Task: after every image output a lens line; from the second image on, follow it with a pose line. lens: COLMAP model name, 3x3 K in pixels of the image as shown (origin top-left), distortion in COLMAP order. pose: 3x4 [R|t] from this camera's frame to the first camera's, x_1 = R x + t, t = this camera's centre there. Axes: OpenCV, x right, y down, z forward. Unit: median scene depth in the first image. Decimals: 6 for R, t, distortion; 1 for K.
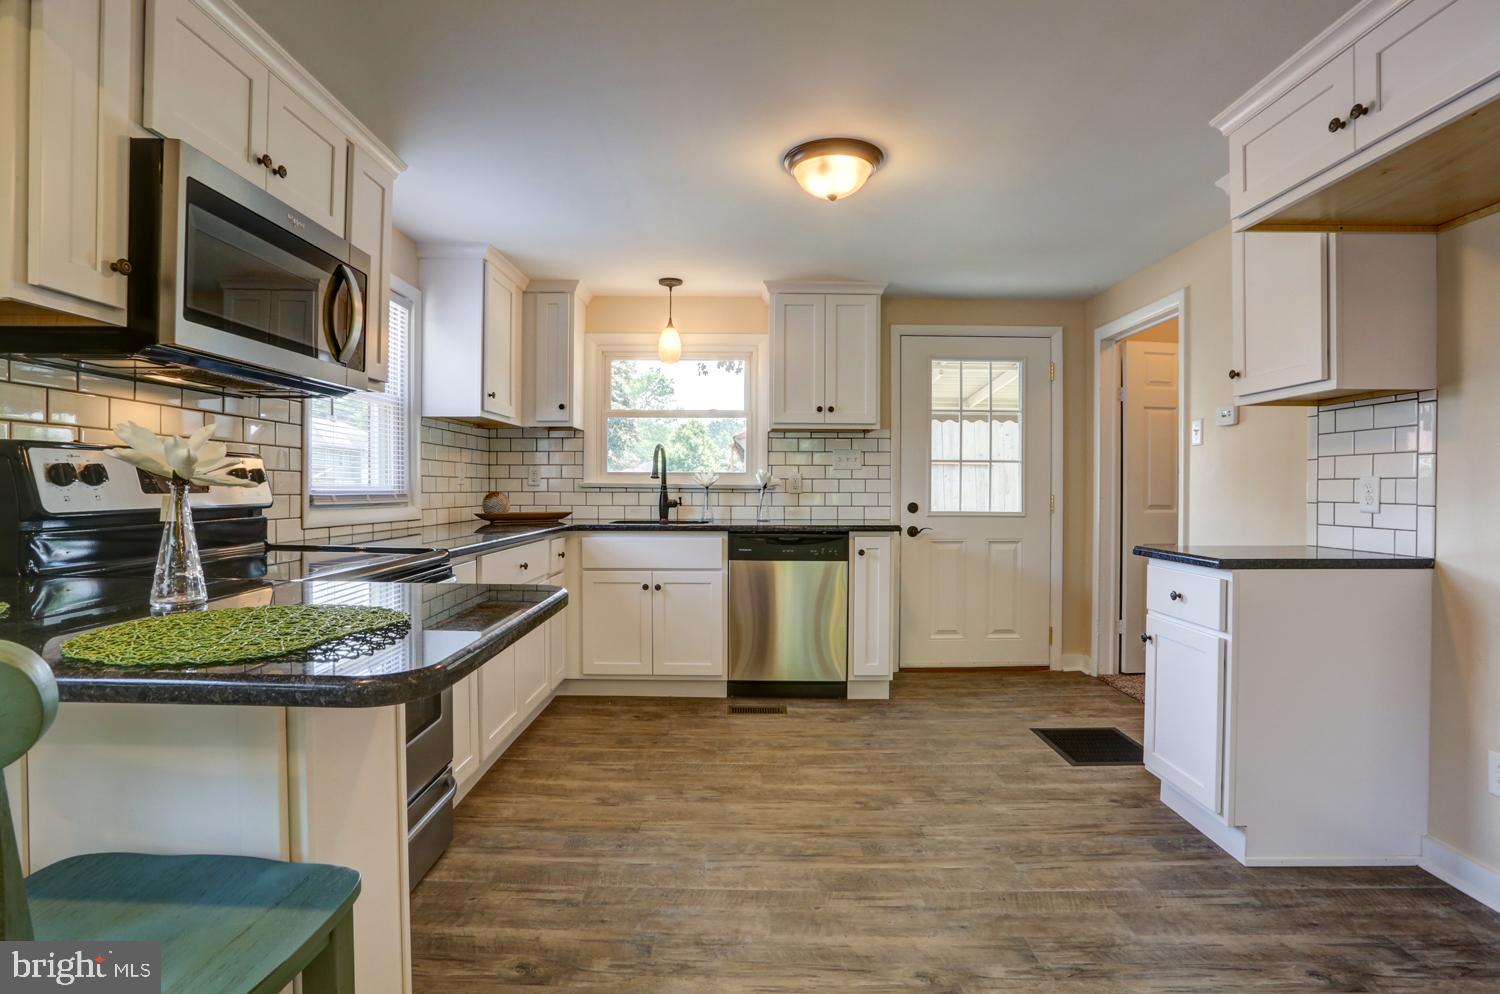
lens RADIAL K [[731.9, 0, 743.5], [0, 731.9, 492.4], [0, 0, 1]] dist [-0.073422, 0.029766]
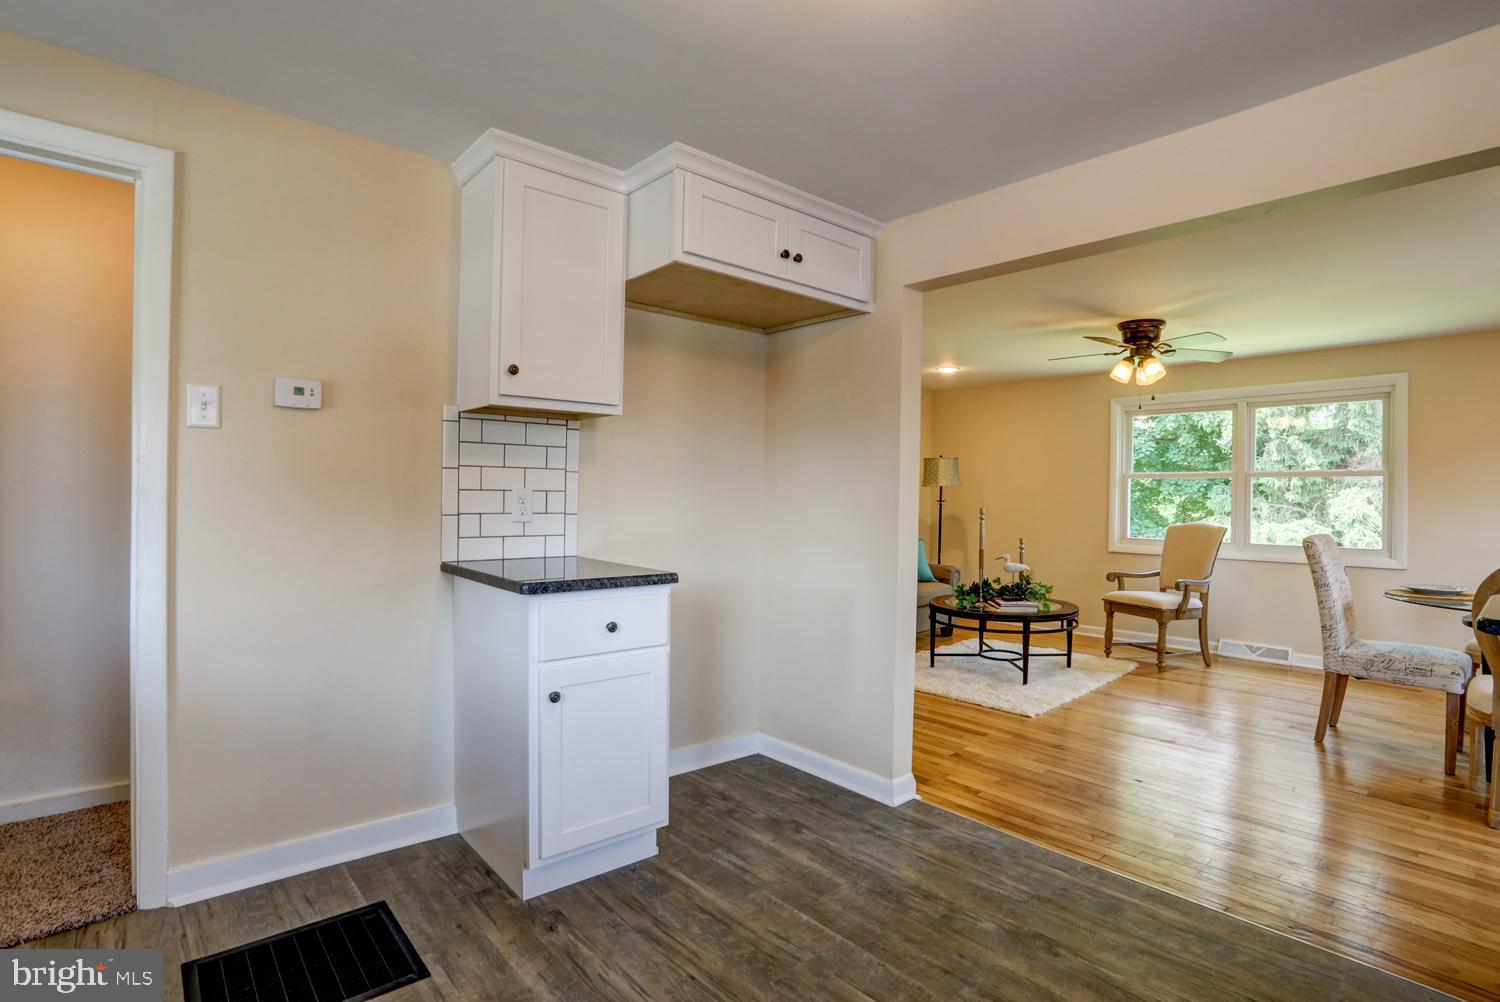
lens RADIAL K [[731.9, 0, 736.1], [0, 731.9, 503.2], [0, 0, 1]] dist [-0.073422, 0.029766]
pose [[-0.655409, -0.024592, 0.754873, -0.110687], [-0.012947, 0.999689, 0.021327, -0.018702], [-0.755163, 0.004205, -0.655524, 0.970621]]
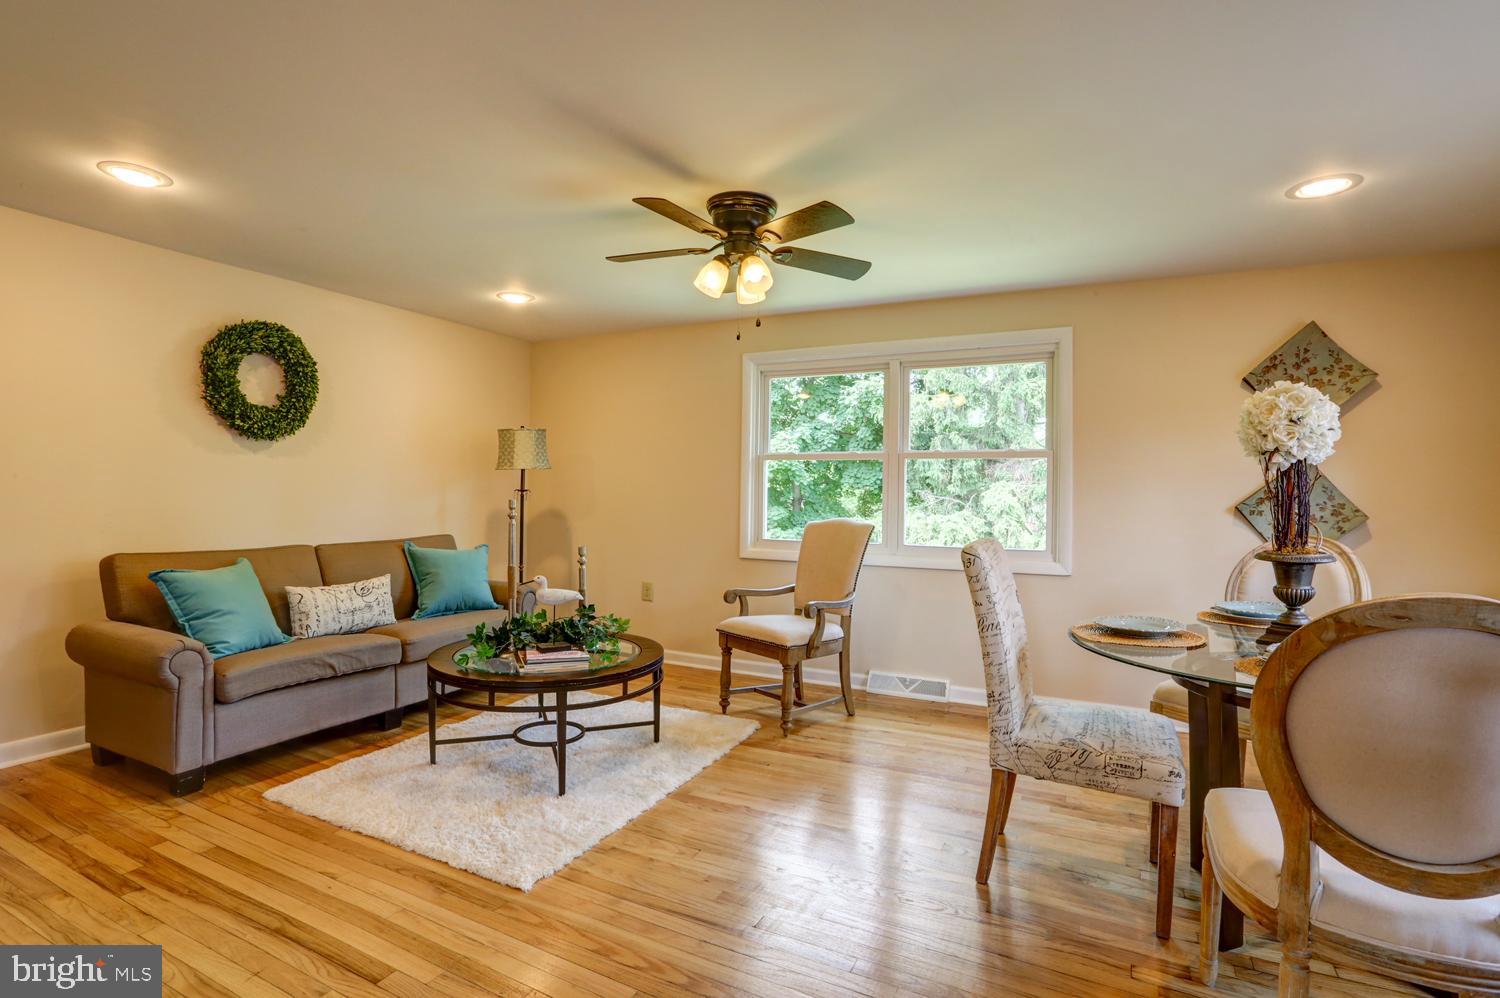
lens RADIAL K [[731.9, 0, 733.9], [0, 731.9, 506.9], [0, 0, 1]] dist [-0.073422, 0.029766]
pose [[-0.885468, -0.029815, 0.463744, 0.002956], [-0.018425, 0.999407, 0.029073, -0.006747], [-0.464336, 0.017198, -0.885492, 0.347023]]
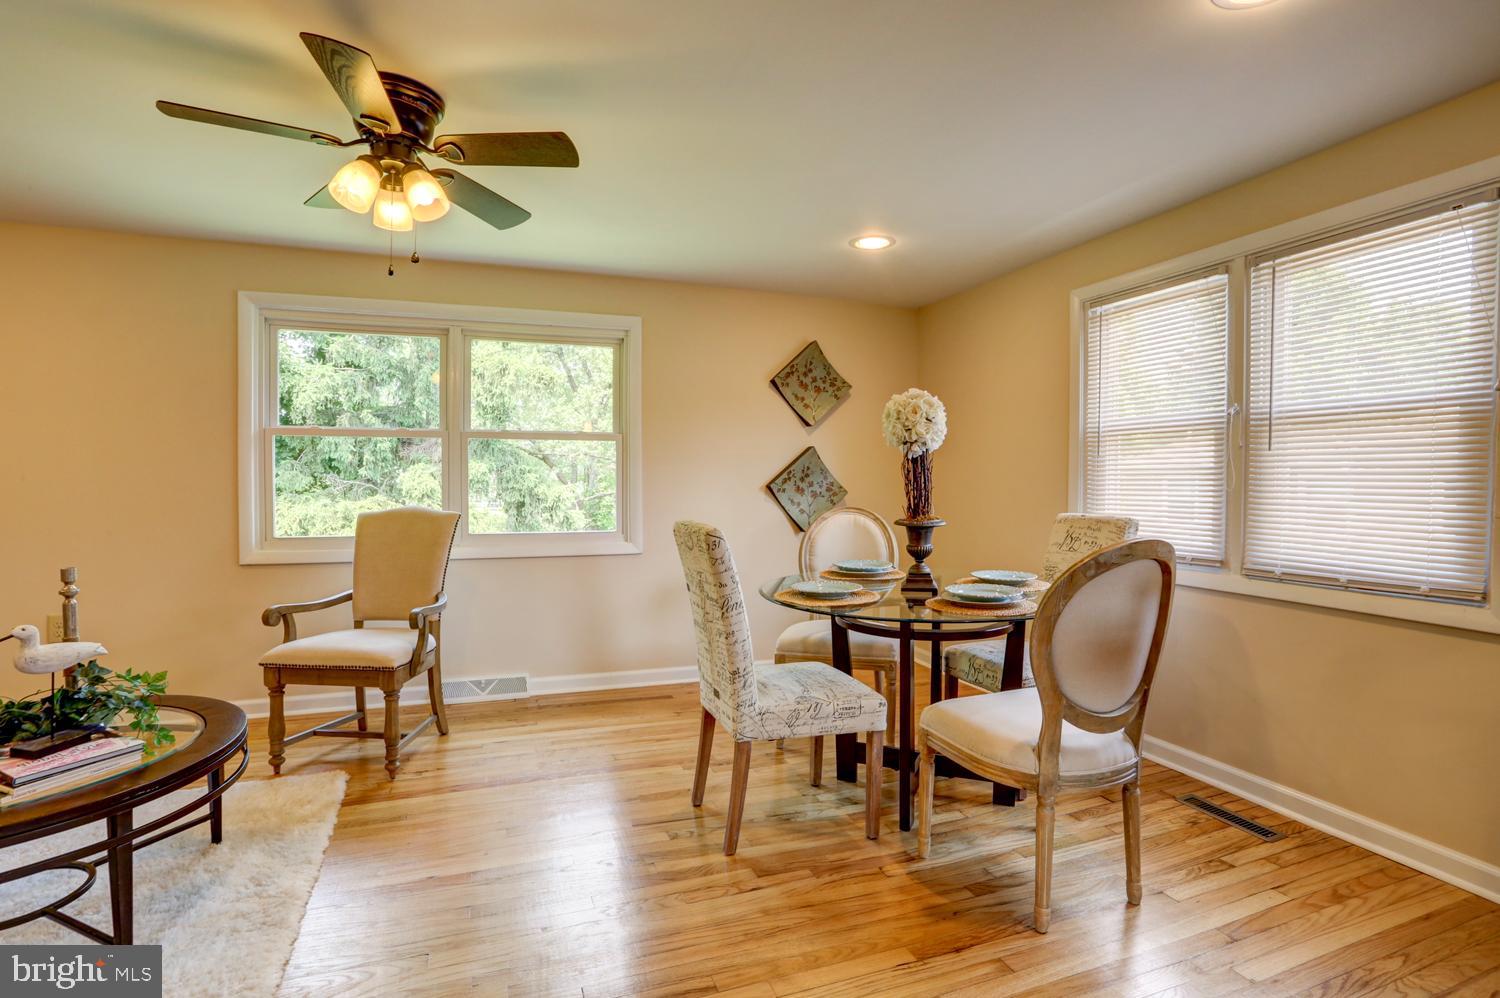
lens RADIAL K [[731.9, 0, 743.8], [0, 731.9, 502.6], [0, 0, 1]] dist [-0.073422, 0.029766]
pose [[-0.940254, -0.003062, -0.340460, 0.283065], [-0.014934, 0.999368, 0.032258, -0.001957], [0.340146, 0.035415, -0.939705, 0.303054]]
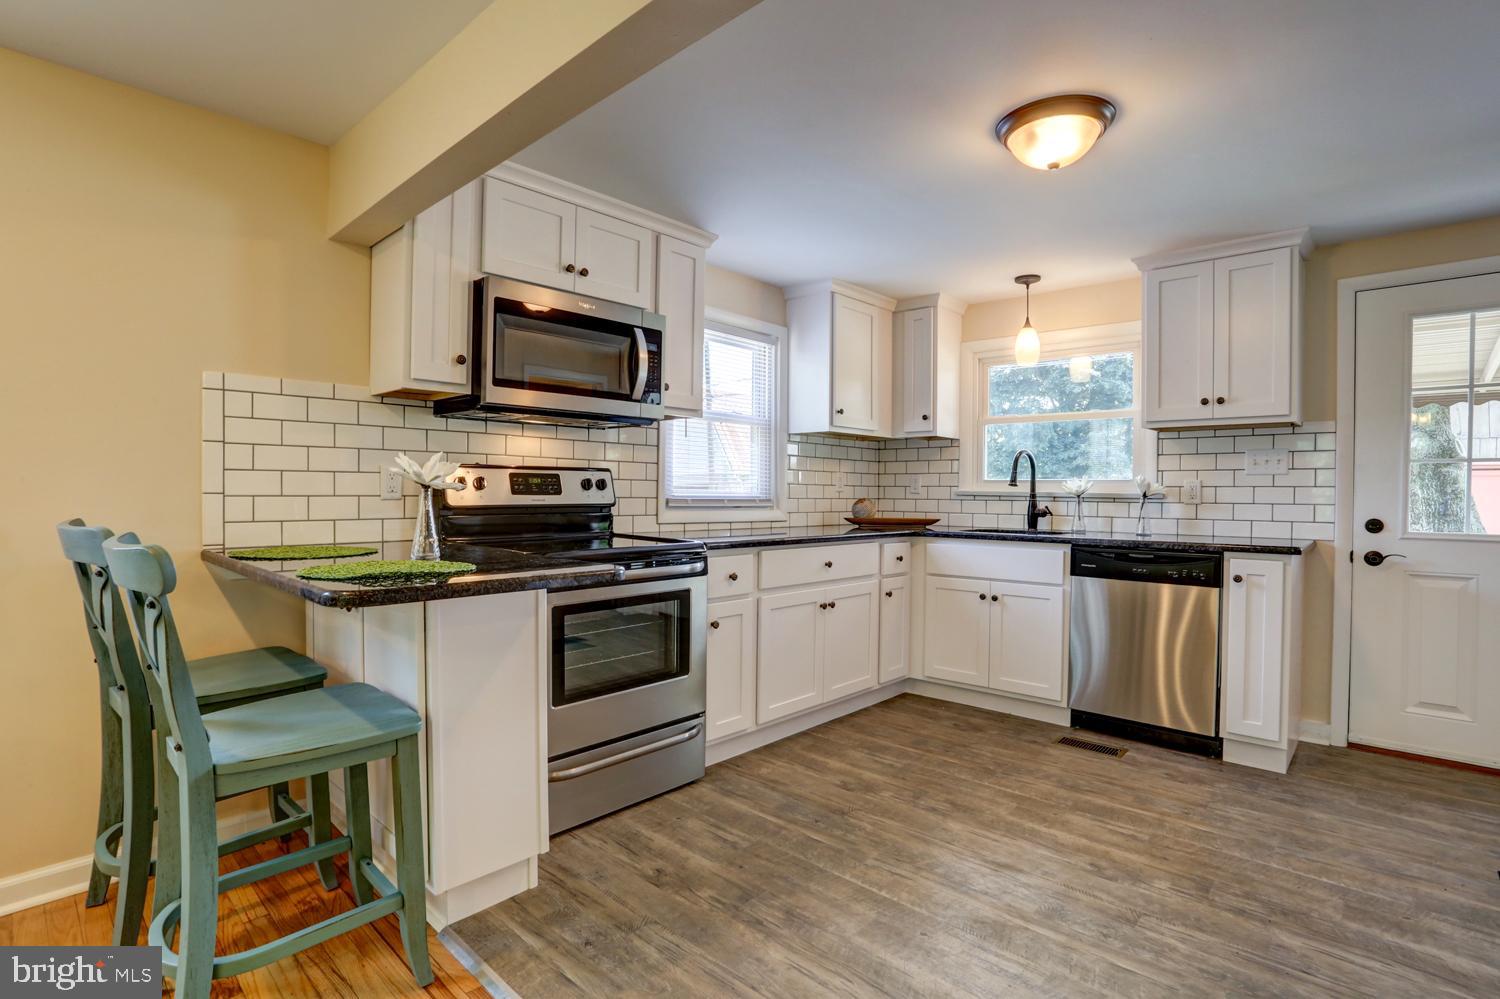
lens RADIAL K [[731.9, 0, 749.7], [0, 731.9, 498.0], [0, 0, 1]] dist [-0.073422, 0.029766]
pose [[0.735288, 0.008820, -0.677697, 0.297983], [-0.012403, 0.999923, -0.000443, 0.001465], [0.677641, 0.008732, 0.735341, 0.072619]]
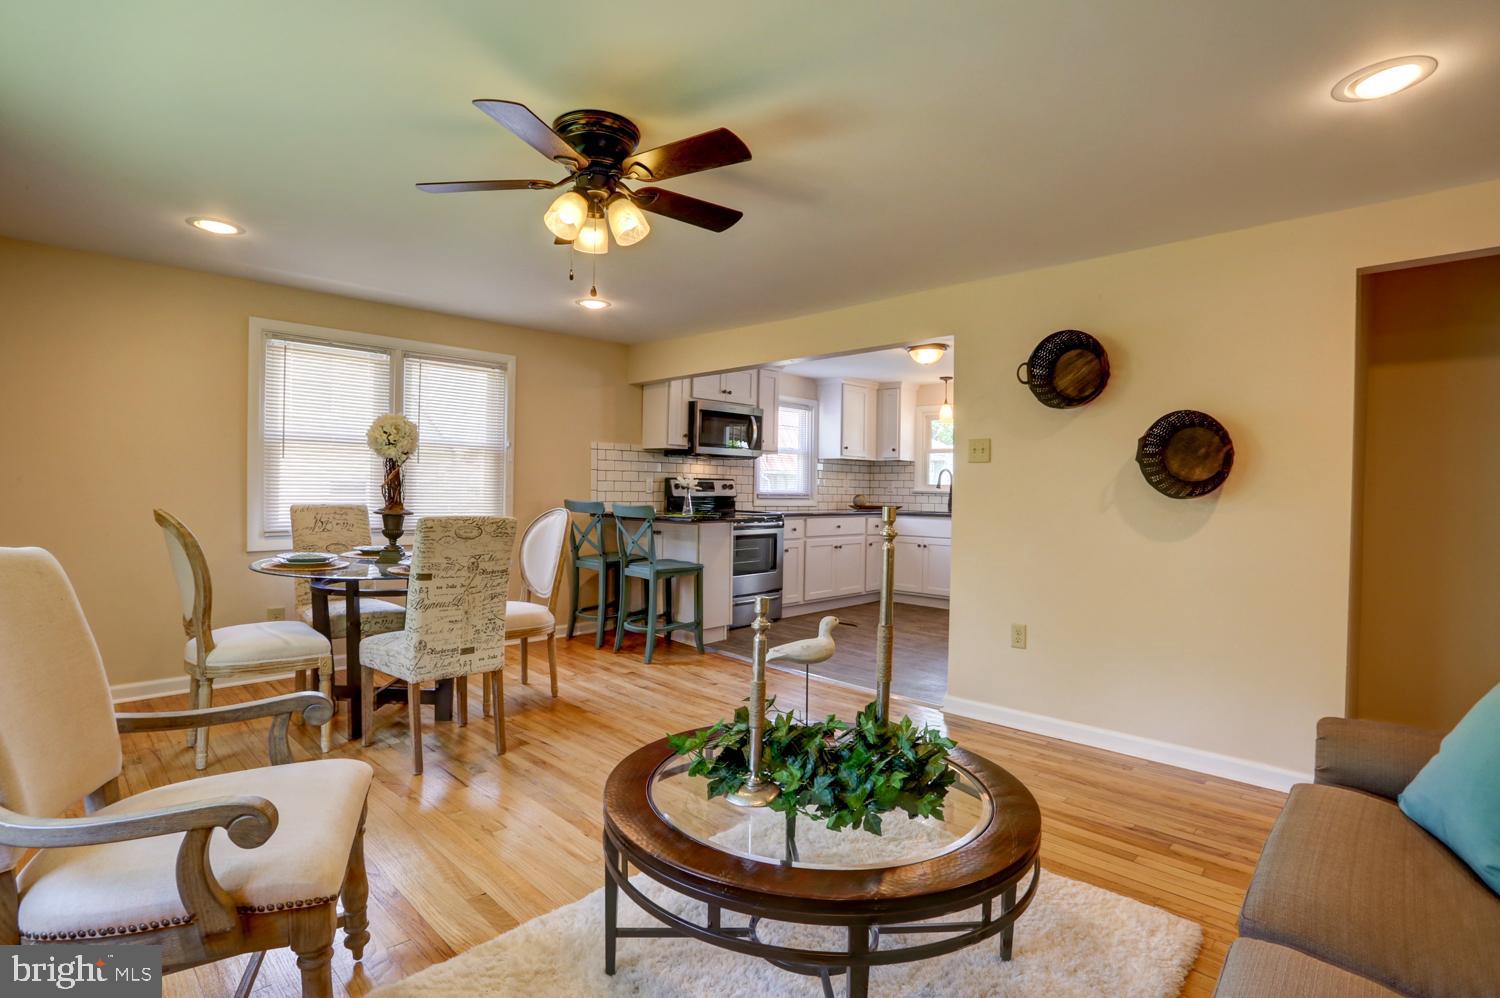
lens RADIAL K [[731.9, 0, 760.5], [0, 731.9, 499.3], [0, 0, 1]] dist [-0.073422, 0.029766]
pose [[0.727127, 0.015713, -0.686324, 0.871569], [-0.017505, 0.999837, 0.004344, 0.009115], [0.686280, 0.008856, 0.727283, -0.663755]]
